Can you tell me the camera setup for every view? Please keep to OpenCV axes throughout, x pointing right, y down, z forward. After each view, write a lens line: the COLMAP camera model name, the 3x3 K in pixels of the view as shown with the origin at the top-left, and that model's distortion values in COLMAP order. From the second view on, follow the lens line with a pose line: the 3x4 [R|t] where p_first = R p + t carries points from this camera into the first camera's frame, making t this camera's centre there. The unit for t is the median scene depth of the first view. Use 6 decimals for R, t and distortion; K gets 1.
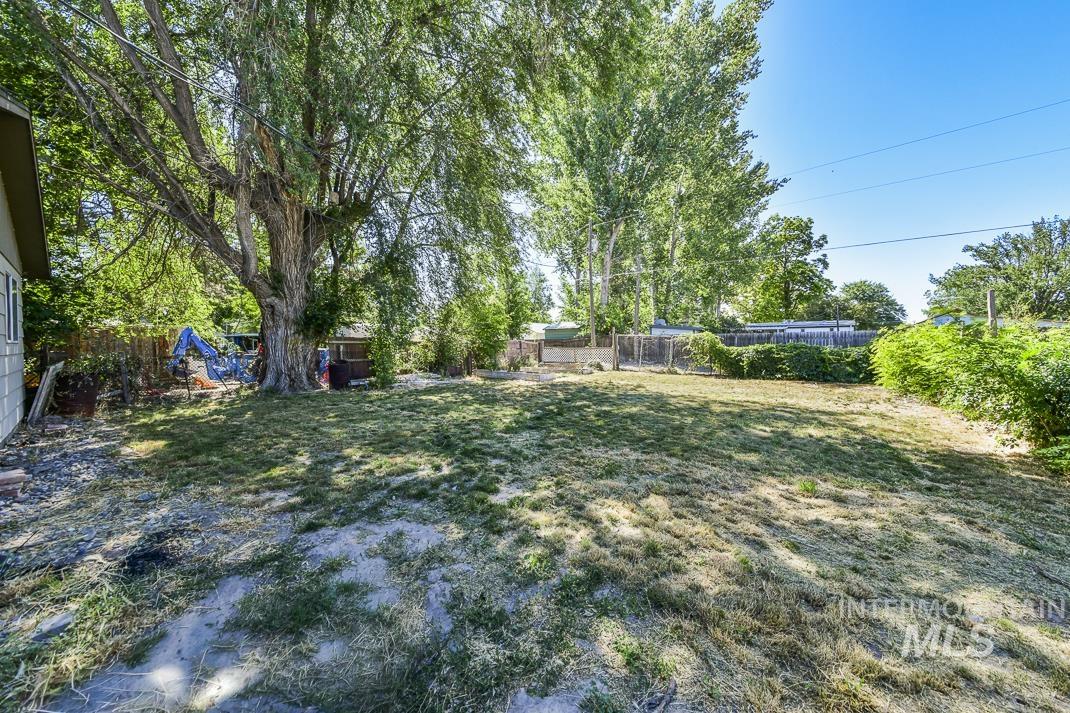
lens RADIAL K [[381.6, 0, 532.2], [0, 381.6, 351.1], [0, 0, 1]] dist [0.000874, 0.000560]
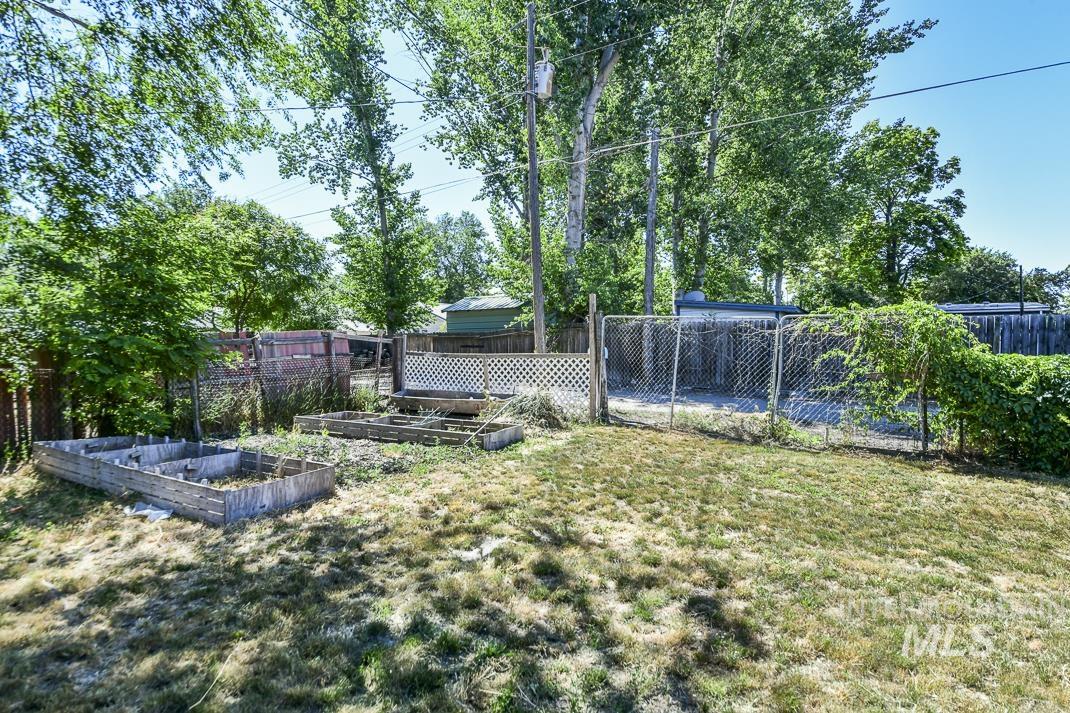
lens RADIAL K [[597.1, 0, 535.5], [0, 597.1, 351.5], [0, 0, 1]] dist [0.000132, 0.000188]
pose [[0.994362, 0.004413, 0.105948, 0.056652], [-0.003745, 0.999972, -0.006505, -0.004004], [-0.105973, 0.006072, 0.994350, 0.252321]]
